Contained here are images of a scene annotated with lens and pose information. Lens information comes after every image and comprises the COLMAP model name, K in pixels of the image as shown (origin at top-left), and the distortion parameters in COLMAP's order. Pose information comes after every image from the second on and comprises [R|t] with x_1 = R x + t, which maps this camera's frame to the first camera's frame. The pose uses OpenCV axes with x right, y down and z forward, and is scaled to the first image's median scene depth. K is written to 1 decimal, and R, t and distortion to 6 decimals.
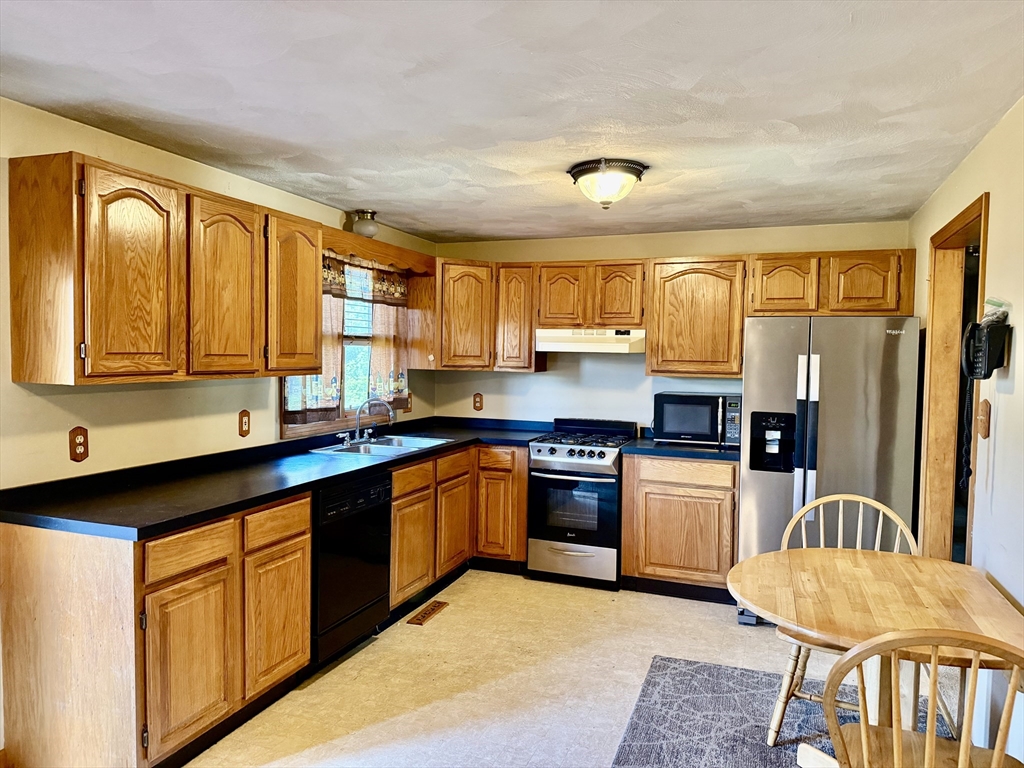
lens RADIAL K [[713.6, 0, 513.5], [0, 713.6, 377.0], [0, 0, 1]] dist [0.053988, -0.017501]
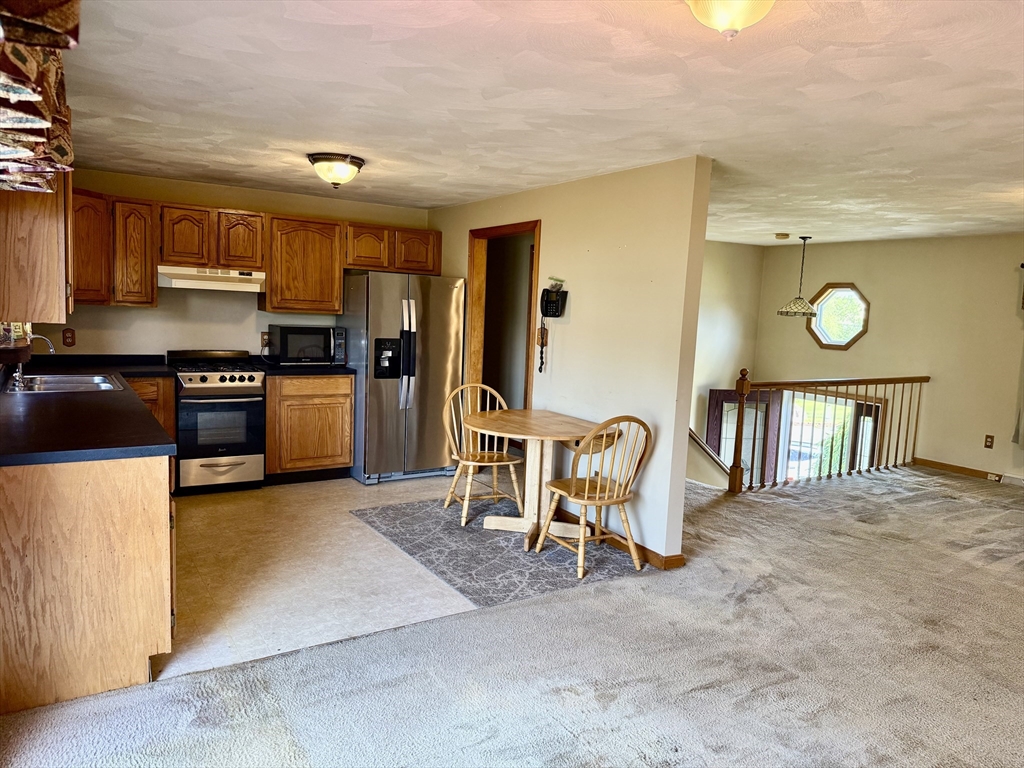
lens RADIAL K [[713.6, 0, 513.2], [0, 713.6, 385.5], [0, 0, 1]] dist [0.053988, -0.017501]
pose [[0.607192, -0.078278, 0.790690, -0.559499], [-0.008207, 0.994464, 0.104754, -0.008563], [-0.794512, -0.070095, 0.603189, -0.072544]]
